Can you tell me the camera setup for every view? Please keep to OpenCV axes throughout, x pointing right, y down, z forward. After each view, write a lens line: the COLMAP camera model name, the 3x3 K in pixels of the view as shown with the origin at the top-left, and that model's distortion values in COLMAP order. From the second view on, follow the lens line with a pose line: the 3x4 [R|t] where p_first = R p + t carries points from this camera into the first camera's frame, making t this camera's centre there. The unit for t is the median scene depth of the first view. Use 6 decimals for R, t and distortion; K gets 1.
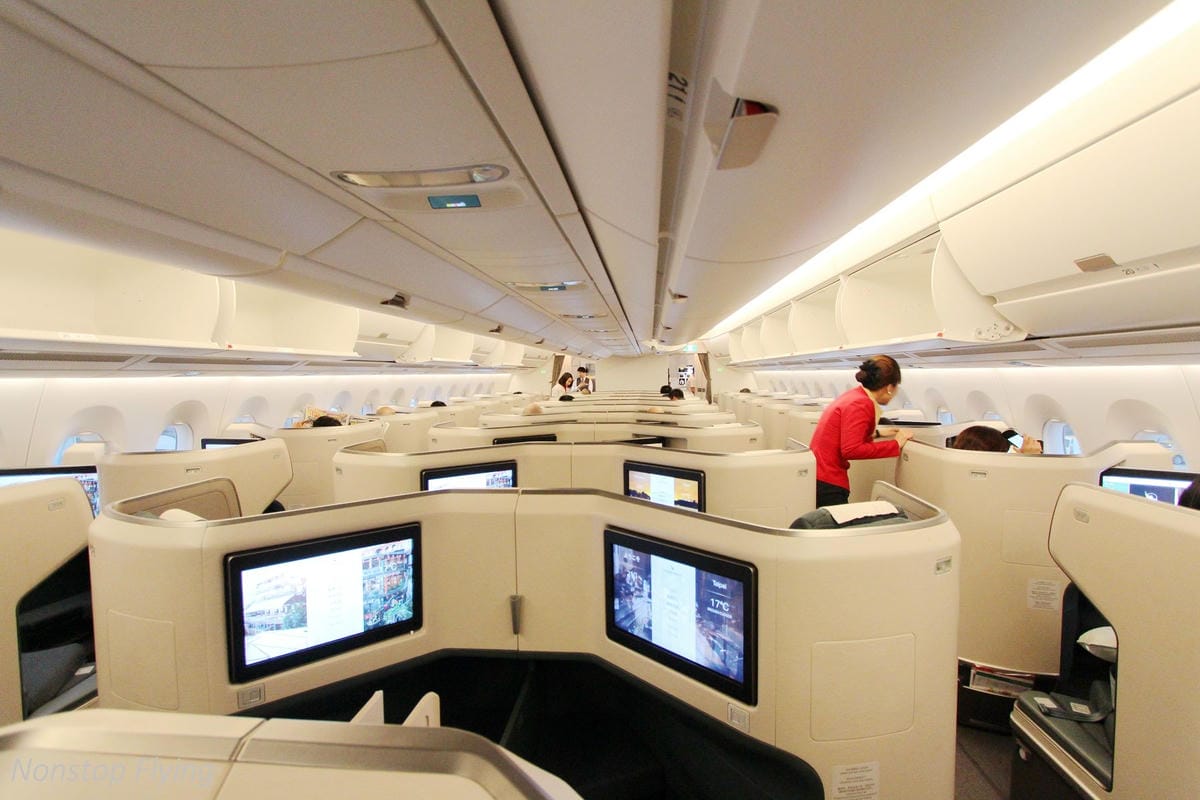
lens RADIAL K [[577.6, 0, 599.9], [0, 577.6, 404.2], [0, 0, 1]] dist [-0.026933, 0.009616]
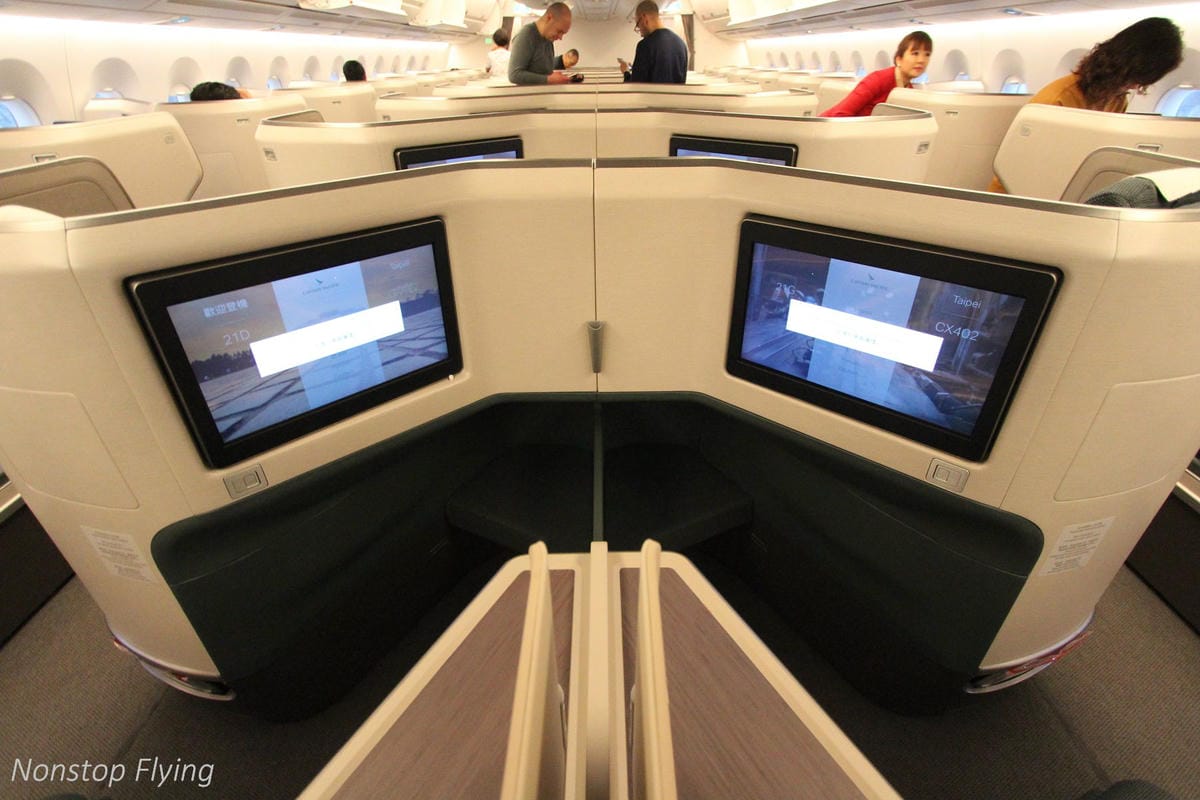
lens RADIAL K [[577.6, 0, 599.9], [0, 577.6, 404.2], [0, 0, 1]] dist [-0.026933, 0.009616]
pose [[0.995532, -0.045872, 0.082529, -0.203409], [0.001456, 0.881409, 0.472352, 0.089893], [-0.094409, -0.470121, 0.877538, 0.338093]]
